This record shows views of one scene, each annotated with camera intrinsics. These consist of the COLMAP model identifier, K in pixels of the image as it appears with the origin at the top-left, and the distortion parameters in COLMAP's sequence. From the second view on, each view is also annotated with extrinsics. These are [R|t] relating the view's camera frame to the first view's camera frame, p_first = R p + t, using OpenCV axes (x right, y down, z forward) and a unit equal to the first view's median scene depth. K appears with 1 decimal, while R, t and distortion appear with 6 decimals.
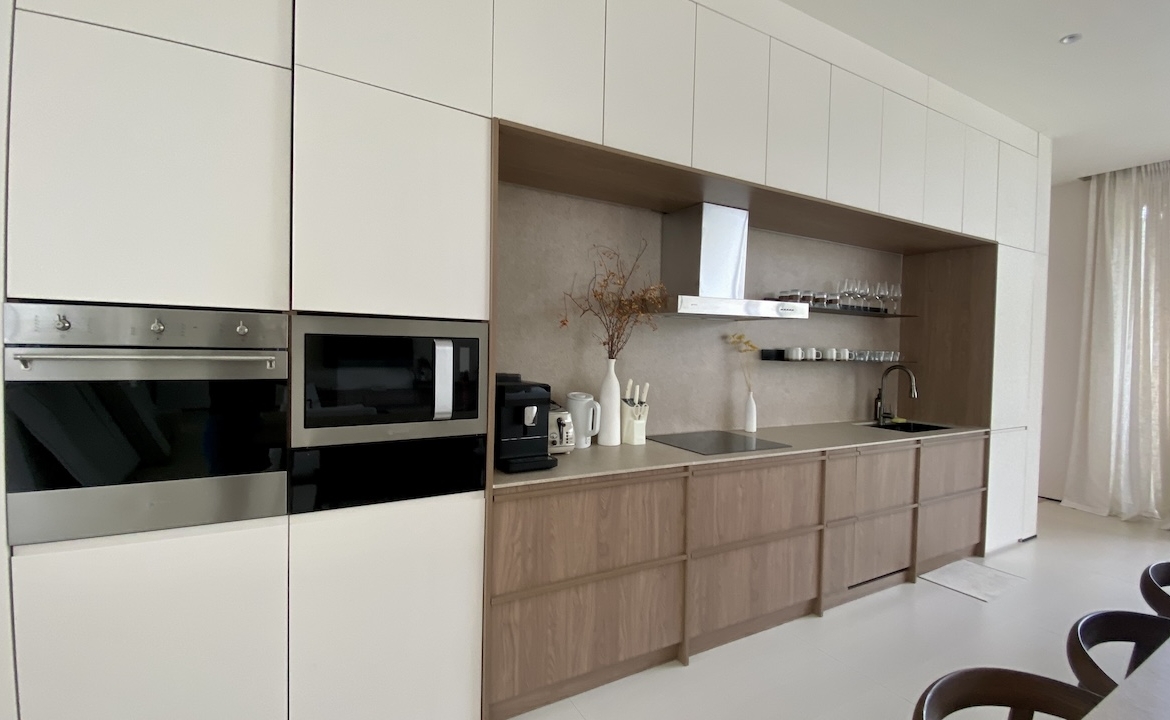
lens RADIAL K [[515.1, 0, 573.1], [0, 515.1, 358.9], [0, 0, 1]] dist [-0.020114, -0.003778]
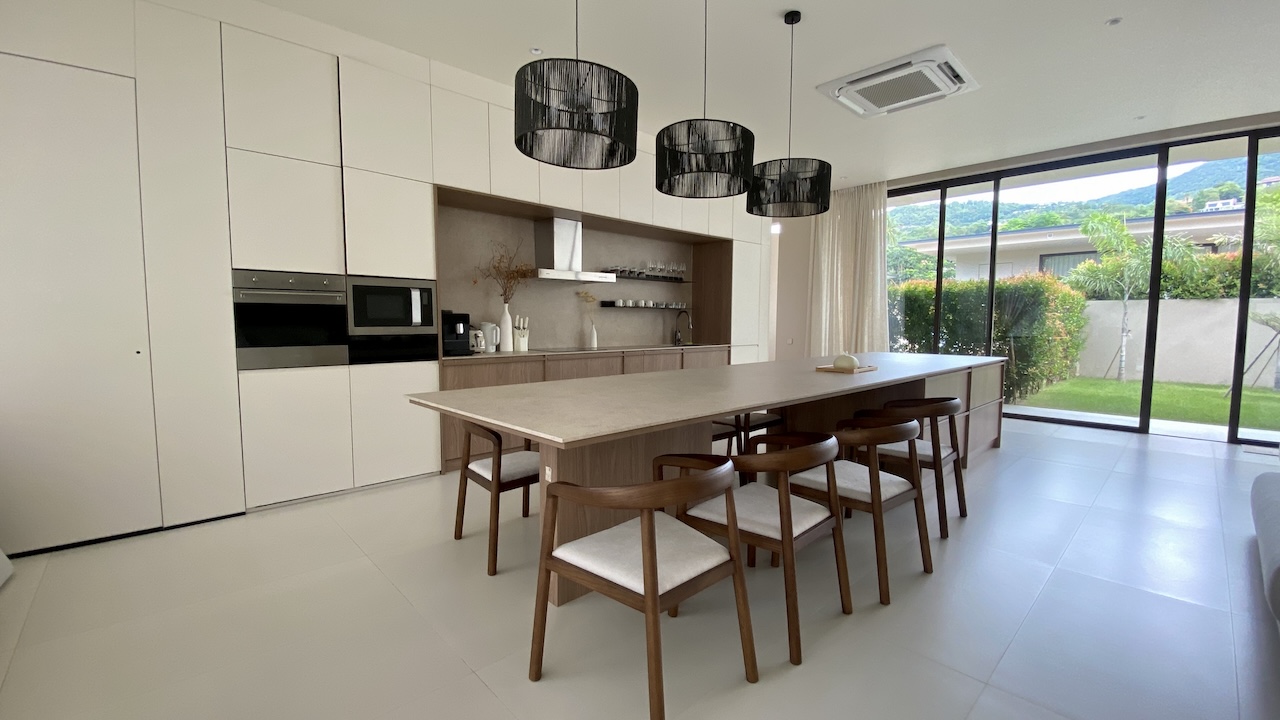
lens RADIAL K [[507.4, 0, 648.7], [0, 507.4, 370.5], [0, 0, 1]] dist [-0.016472, -0.006232]
pose [[0.961525, -0.044964, 0.271014, 0.064171], [0.023831, 0.996448, 0.080769, 0.100344], [-0.273683, -0.071203, 0.959181, -0.848339]]
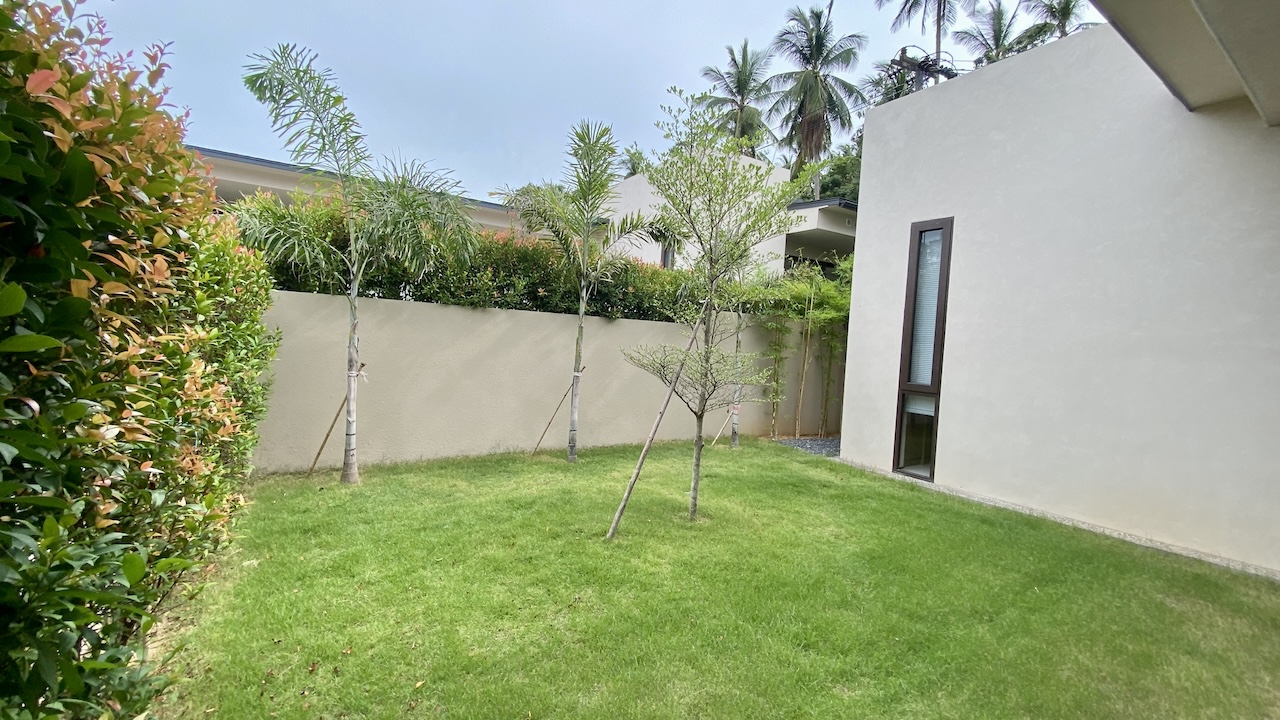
lens RADIAL K [[507.4, 0, 611.1], [0, 507.4, 380.7], [0, 0, 1]] dist [-0.016472, -0.006232]
pose [[-0.084071, -0.094261, 0.991991, 2.786860], [-0.037852, 0.995099, 0.091348, 0.056324], [-0.995741, -0.029870, -0.087227, 1.060971]]
